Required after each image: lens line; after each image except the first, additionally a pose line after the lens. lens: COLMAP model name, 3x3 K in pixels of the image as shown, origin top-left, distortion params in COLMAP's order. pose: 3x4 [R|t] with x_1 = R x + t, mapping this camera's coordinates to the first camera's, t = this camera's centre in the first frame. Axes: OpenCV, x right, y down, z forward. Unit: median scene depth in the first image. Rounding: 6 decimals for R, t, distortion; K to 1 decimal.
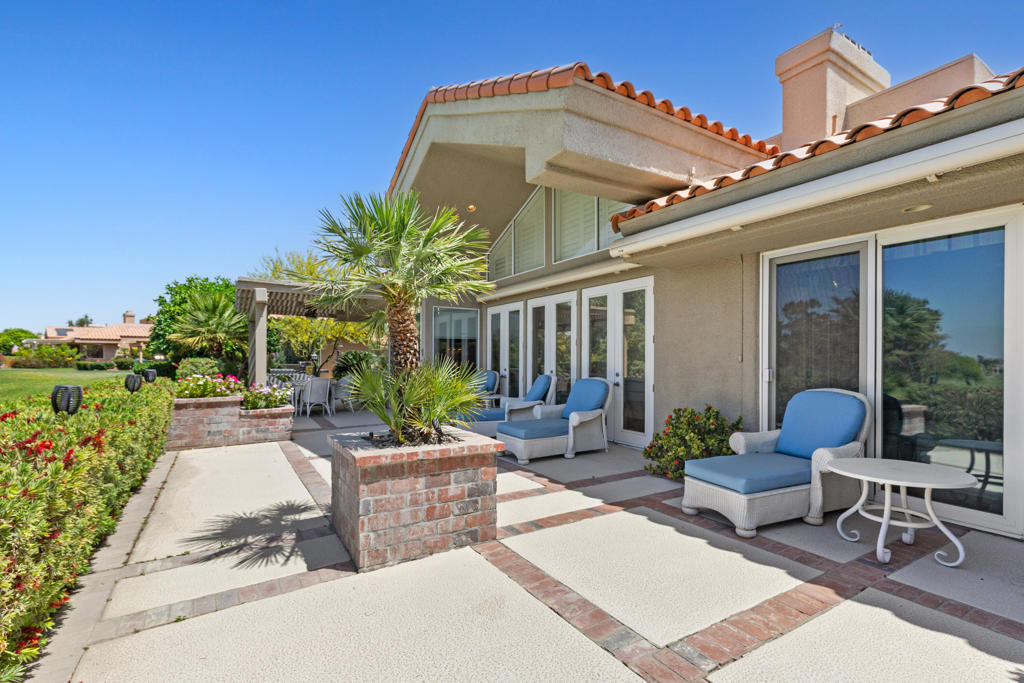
lens RADIAL K [[472.8, 0, 516.4], [0, 472.8, 358.5], [0, 0, 1]] dist [0.002165, 0.000357]
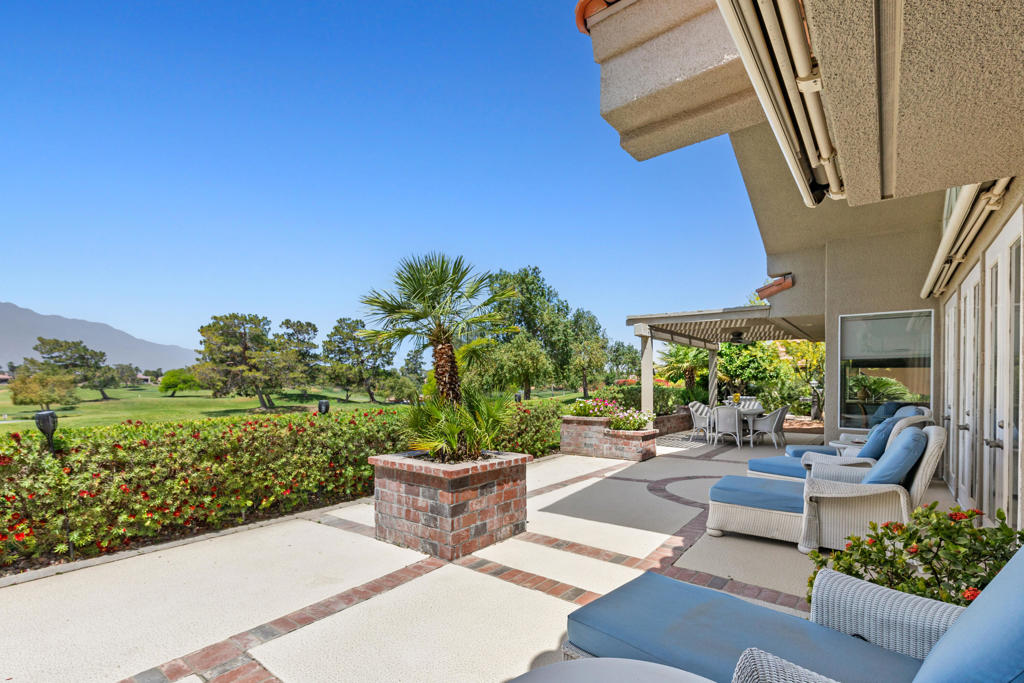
lens RADIAL K [[475.3, 0, 510.1], [0, 475.3, 382.5], [0, 0, 1]] dist [0.000745, 0.000141]
pose [[0.345645, -0.000359, -0.938365, 0.591139], [-0.001643, 0.999998, -0.000988, -0.010401], [0.938364, 0.001883, 0.345644, 0.446774]]
